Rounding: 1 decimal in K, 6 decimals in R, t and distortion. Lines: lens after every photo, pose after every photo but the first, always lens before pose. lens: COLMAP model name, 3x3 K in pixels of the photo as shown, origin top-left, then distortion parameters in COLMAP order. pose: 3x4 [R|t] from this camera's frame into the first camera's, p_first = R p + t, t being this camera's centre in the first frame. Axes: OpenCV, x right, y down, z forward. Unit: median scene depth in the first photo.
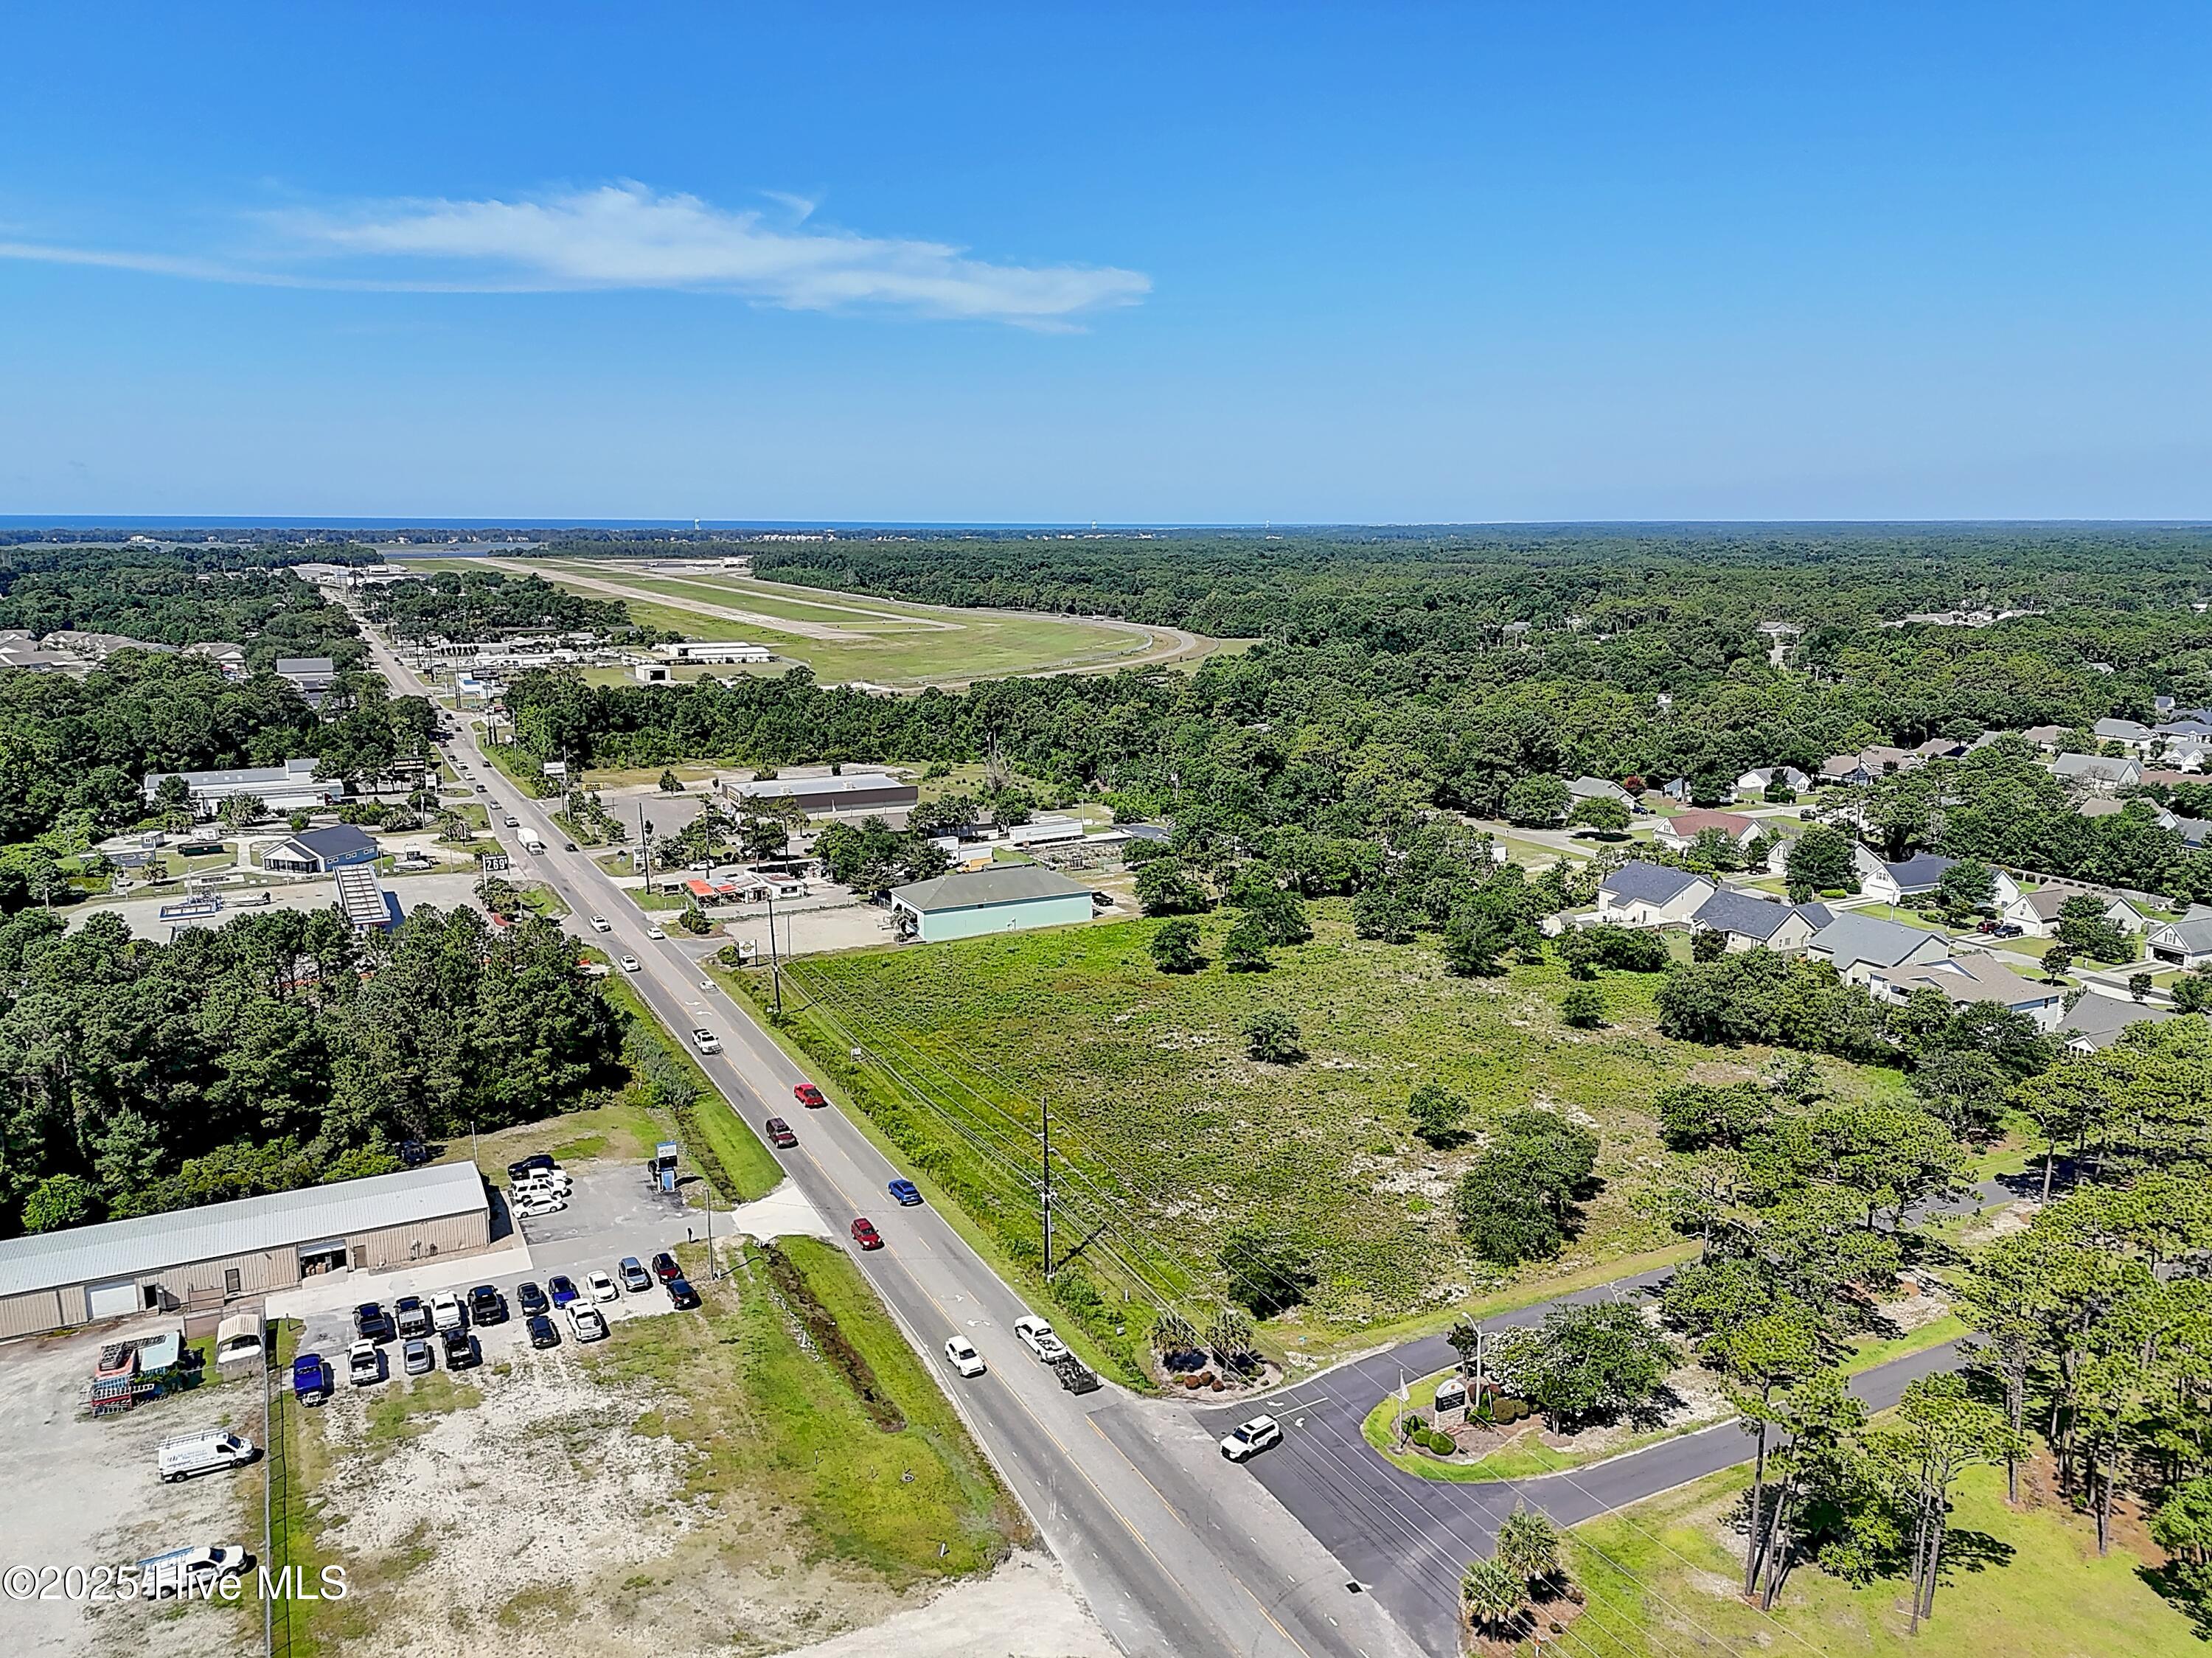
lens RADIAL K [[1626.7, 0, 1103.9], [0, 1626.7, 811.3], [0, 0, 1]] dist [0.076239, -0.069253]
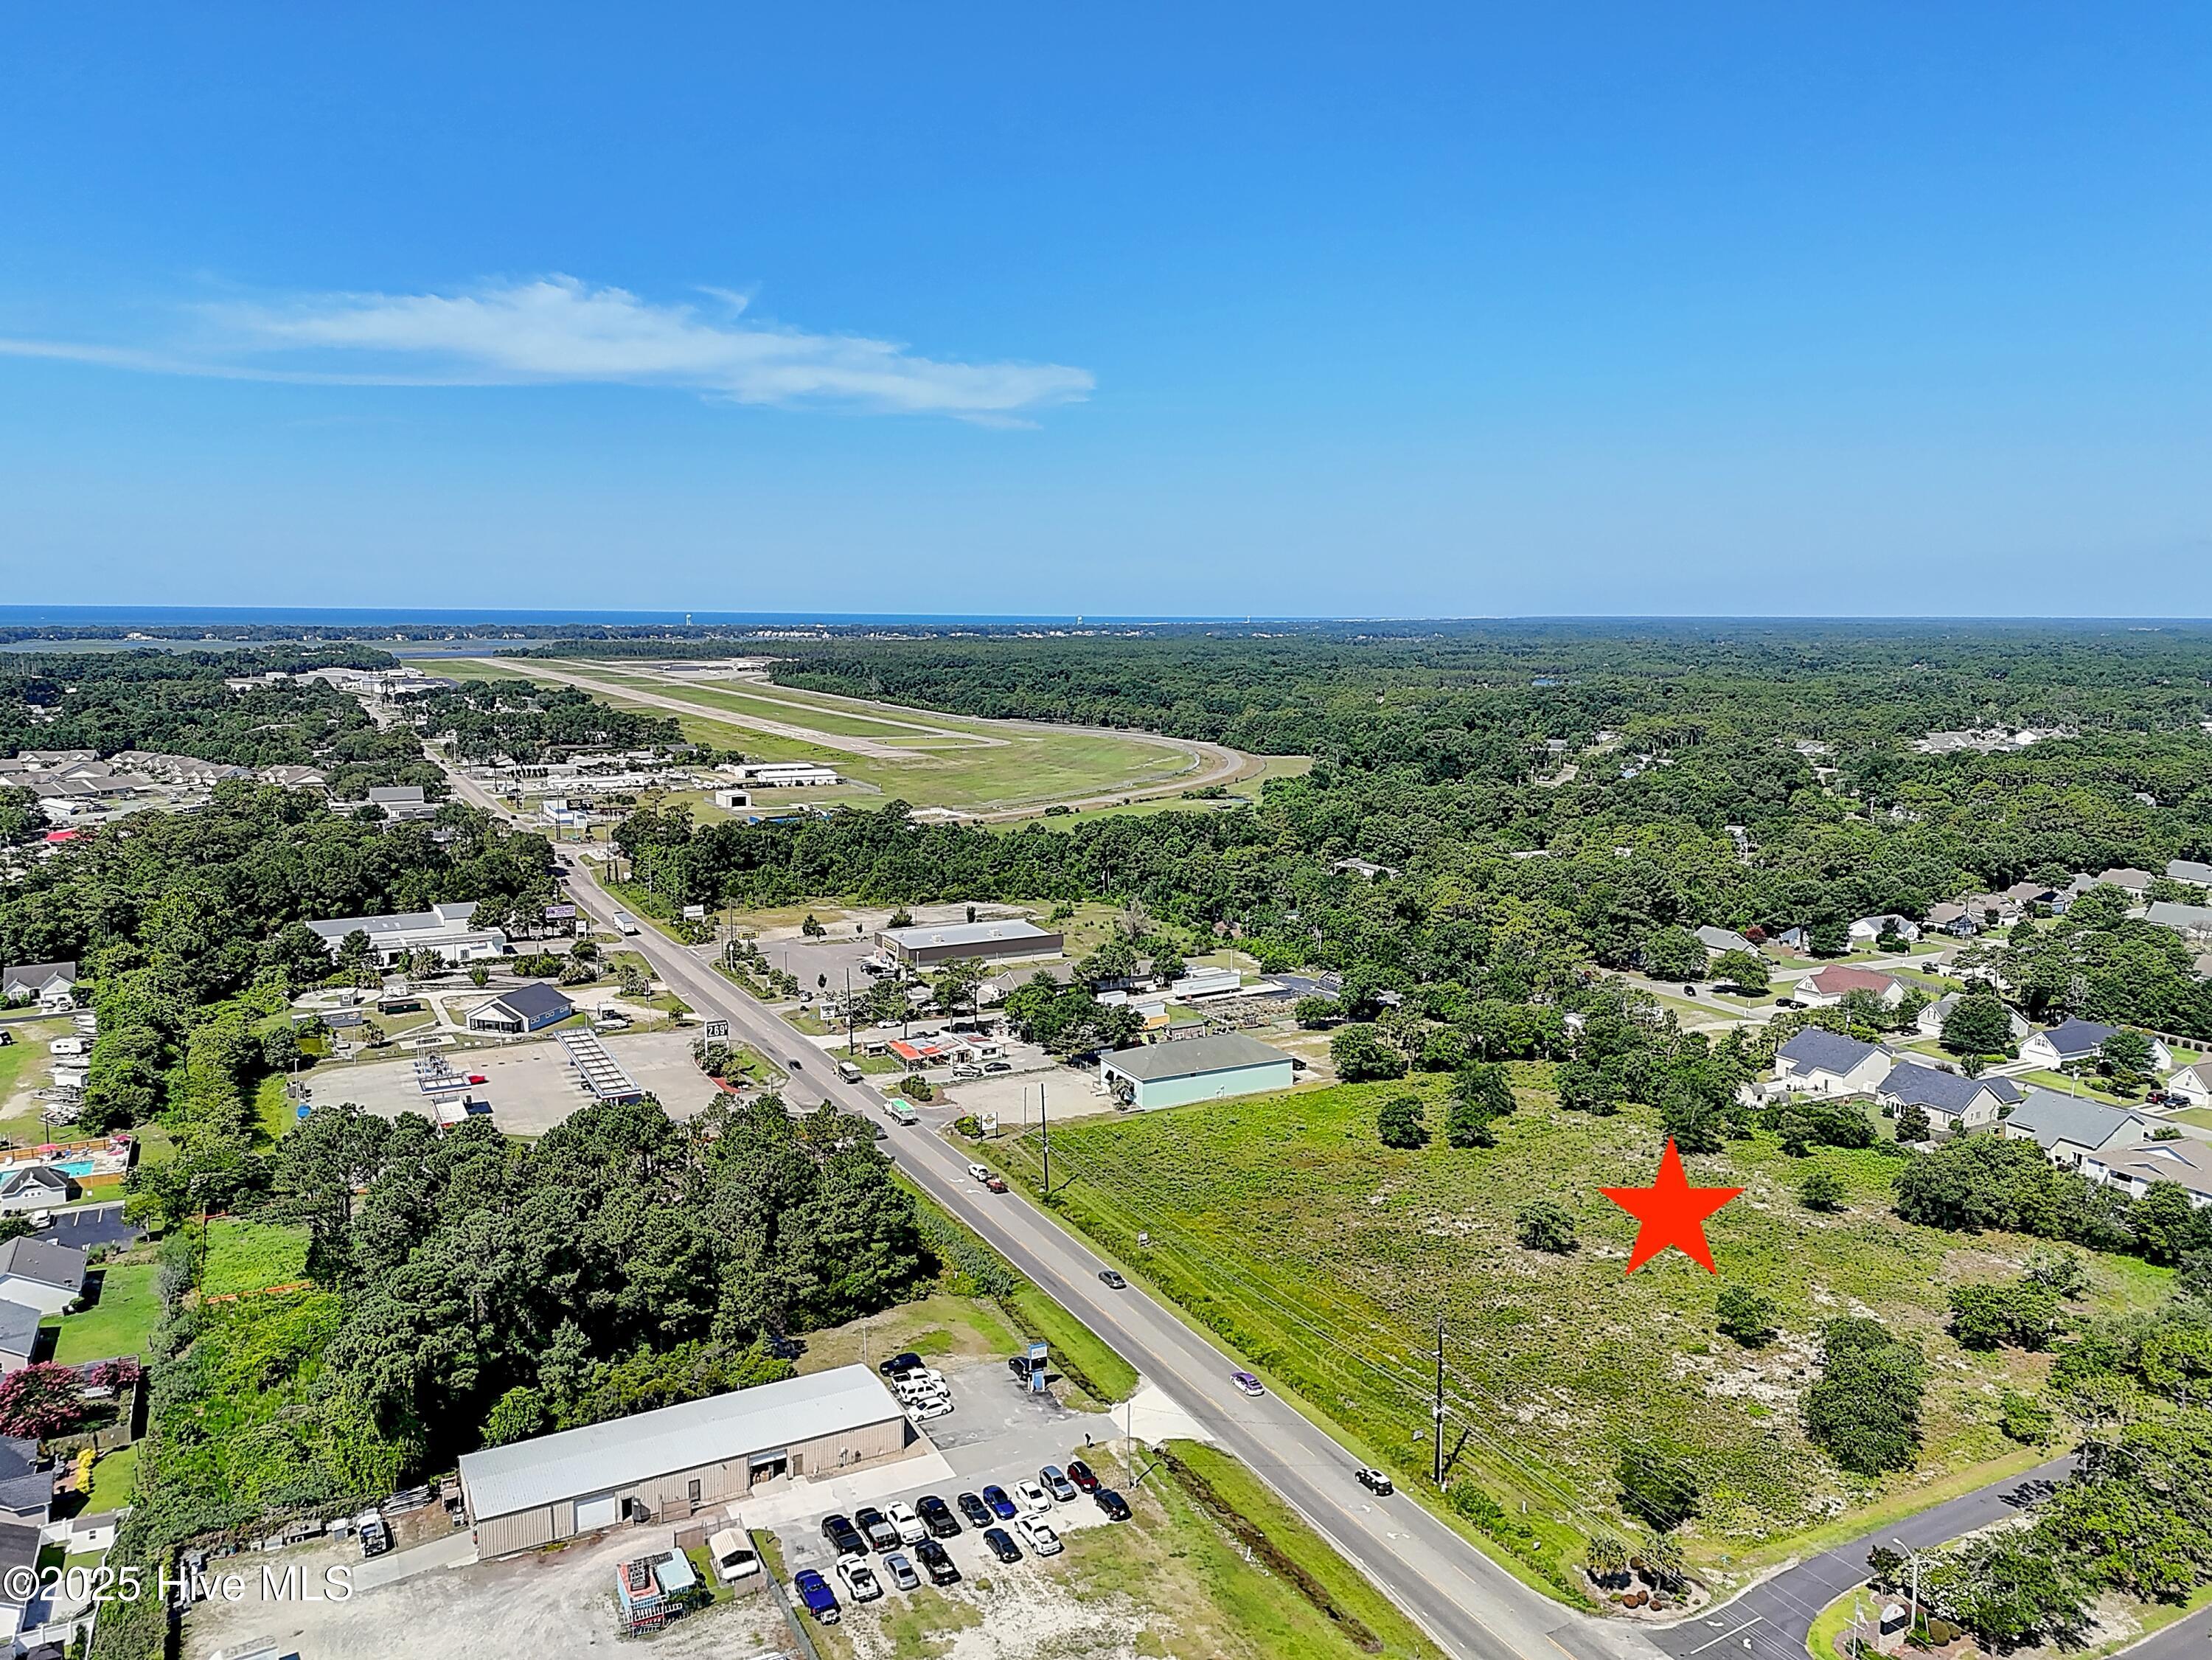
lens RADIAL K [[1627.0, 0, 1103.9], [0, 1627.0, 812.3], [0, 0, 1]] dist [0.076239, -0.069253]
pose [[0.999886, 0.001064, 0.015076, -0.145454], [-0.000252, 0.998554, -0.053765, -0.052247], [-0.015111, 0.053755, 0.998440, -0.051070]]
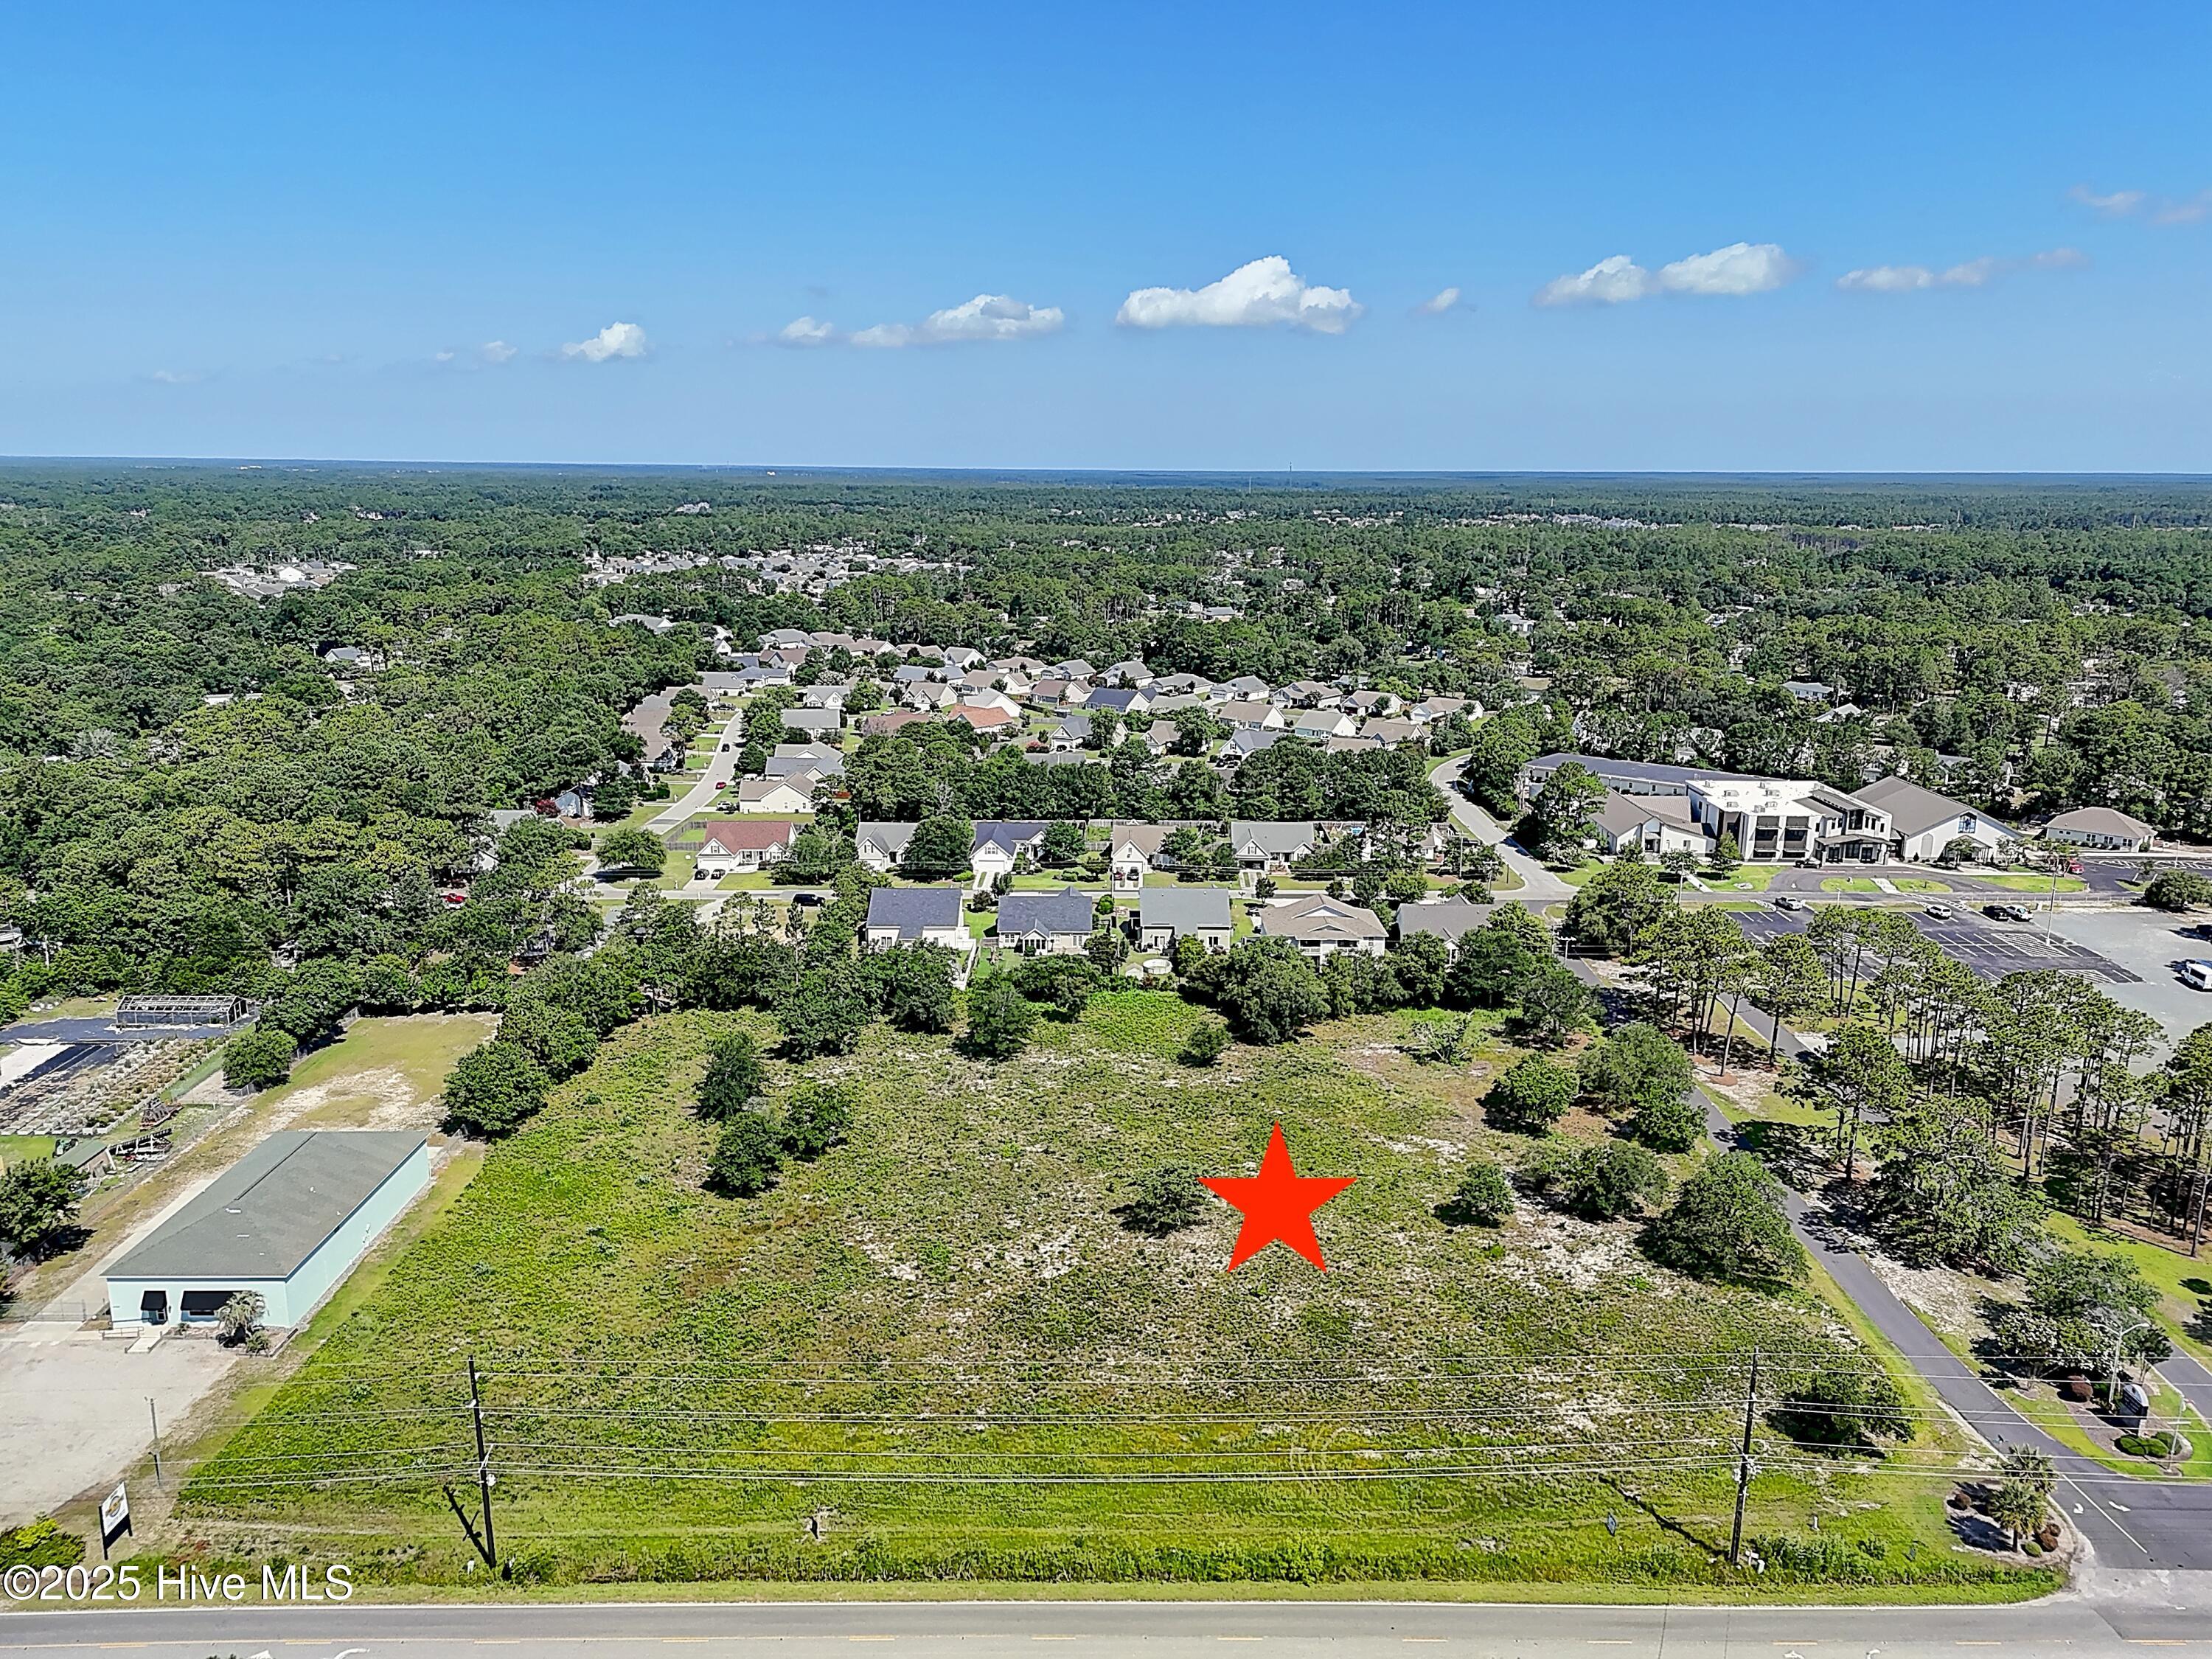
lens RADIAL K [[1626.8, 0, 1103.9], [0, 1626.8, 811.8], [0, 0, 1]] dist [0.076239, -0.069253]
pose [[0.444791, -0.186247, 0.876056, -0.424747], [0.153773, 0.979495, 0.130164, -0.114786], [-0.882335, 0.076818, 0.464310, 0.471131]]
